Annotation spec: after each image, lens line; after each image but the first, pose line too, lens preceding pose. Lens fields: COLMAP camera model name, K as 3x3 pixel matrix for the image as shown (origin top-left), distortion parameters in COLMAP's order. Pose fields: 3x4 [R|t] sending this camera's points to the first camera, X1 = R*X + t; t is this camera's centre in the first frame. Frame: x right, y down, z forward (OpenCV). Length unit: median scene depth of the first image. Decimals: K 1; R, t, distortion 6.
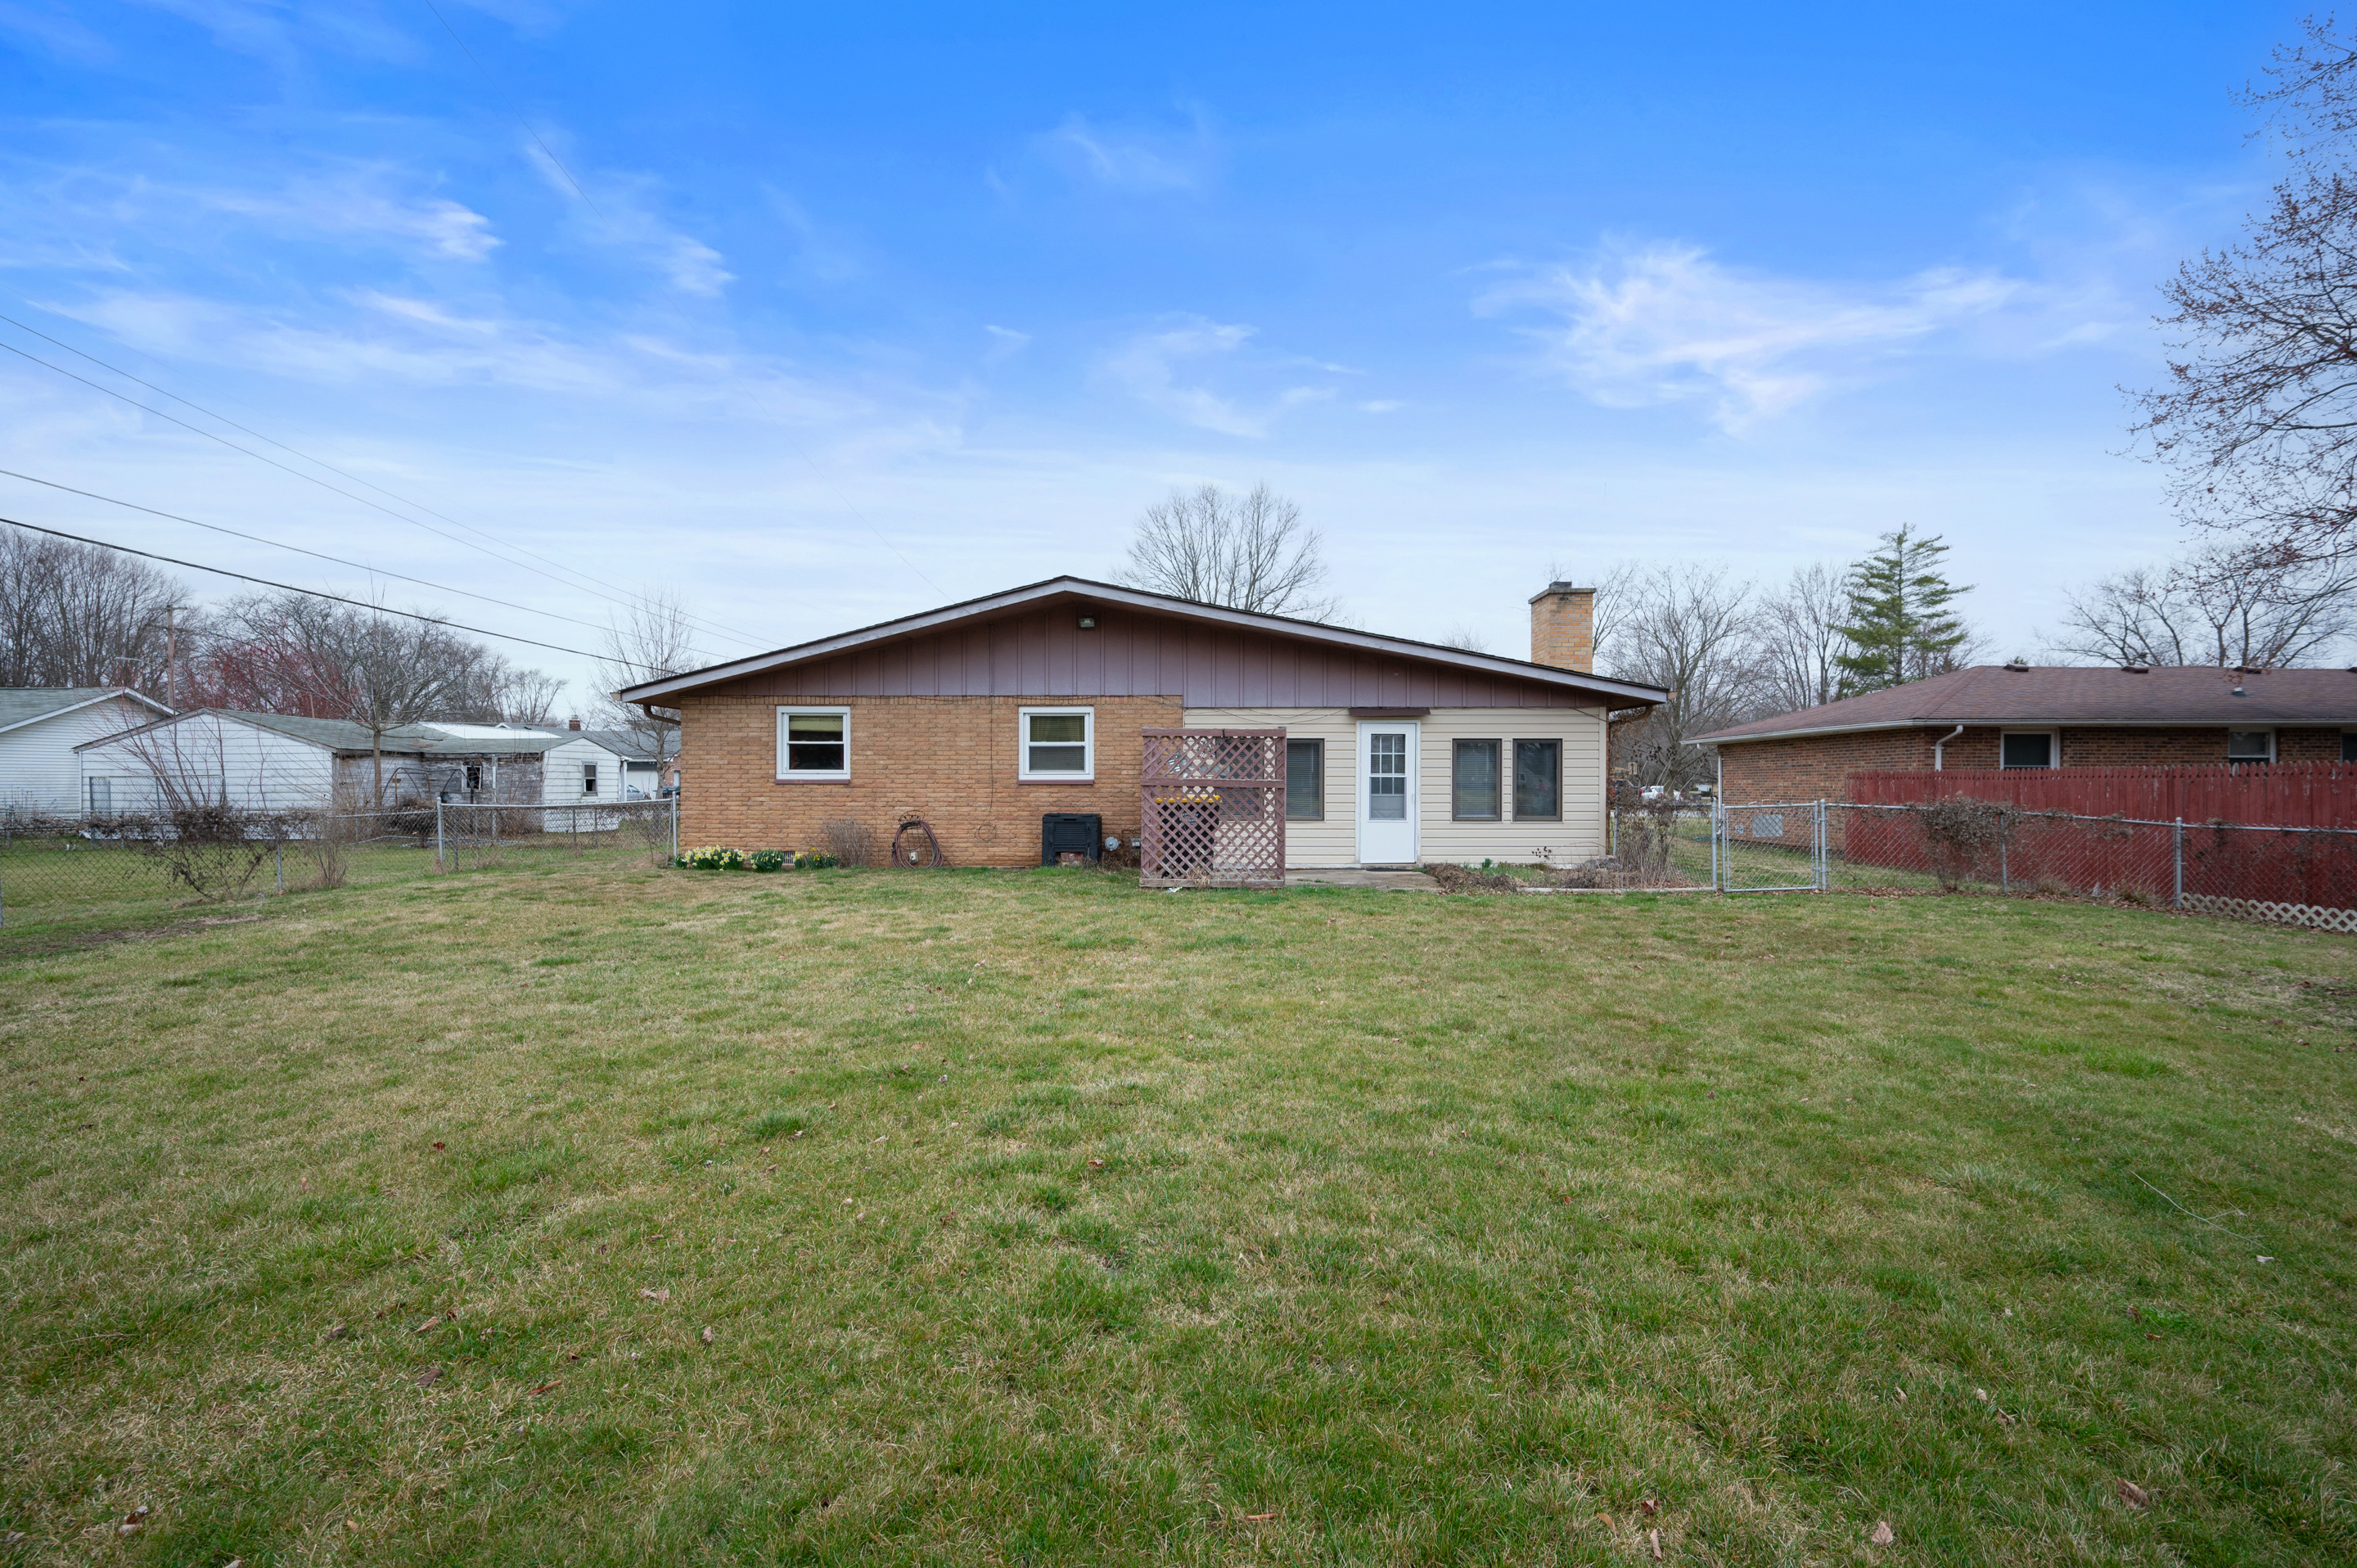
lens RADIAL K [[1033.3, 0, 1178.3], [0, 1033.3, 777.2], [0, 0, 1]] dist [-0.000153, -0.000021]
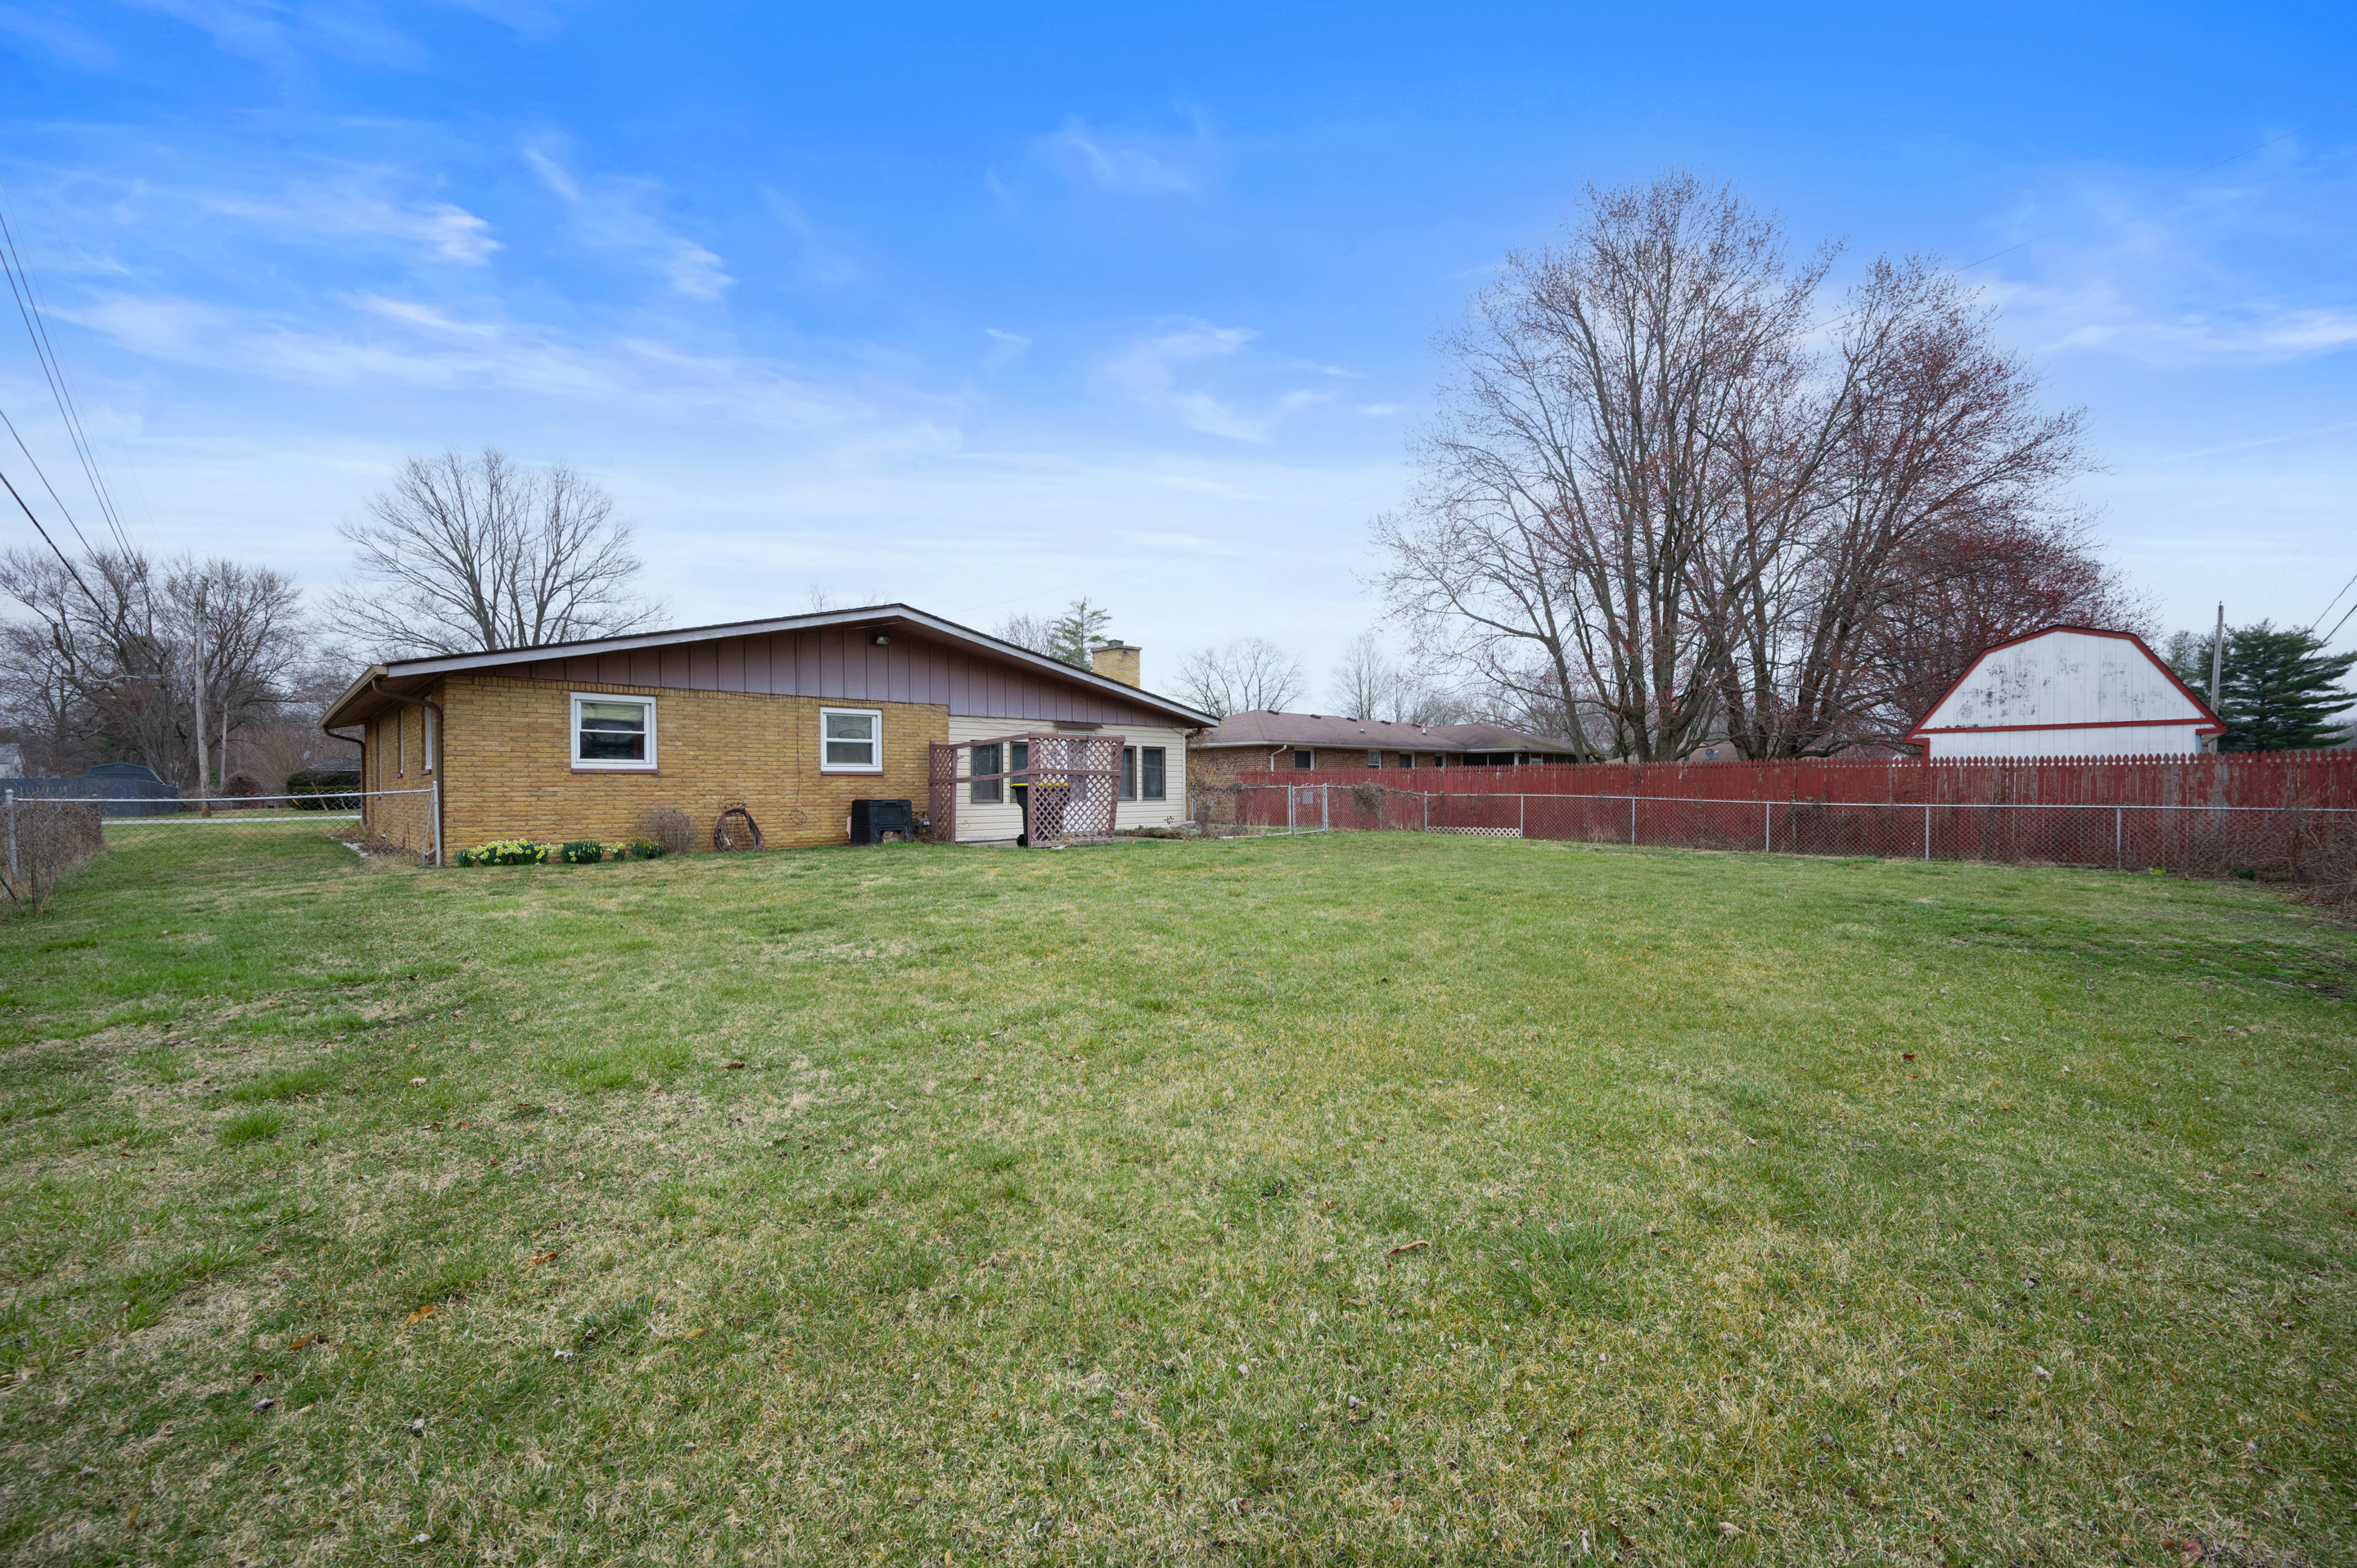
lens RADIAL K [[983.3, 0, 1177.7], [0, 983.3, 787.5], [0, 0, 1]] dist [-0.001070, -0.000022]
pose [[0.692941, -0.004286, 0.720982, -0.663975], [-0.000438, 0.999980, 0.006366, 0.013795], [-0.720994, -0.004728, 0.692925, -0.038744]]
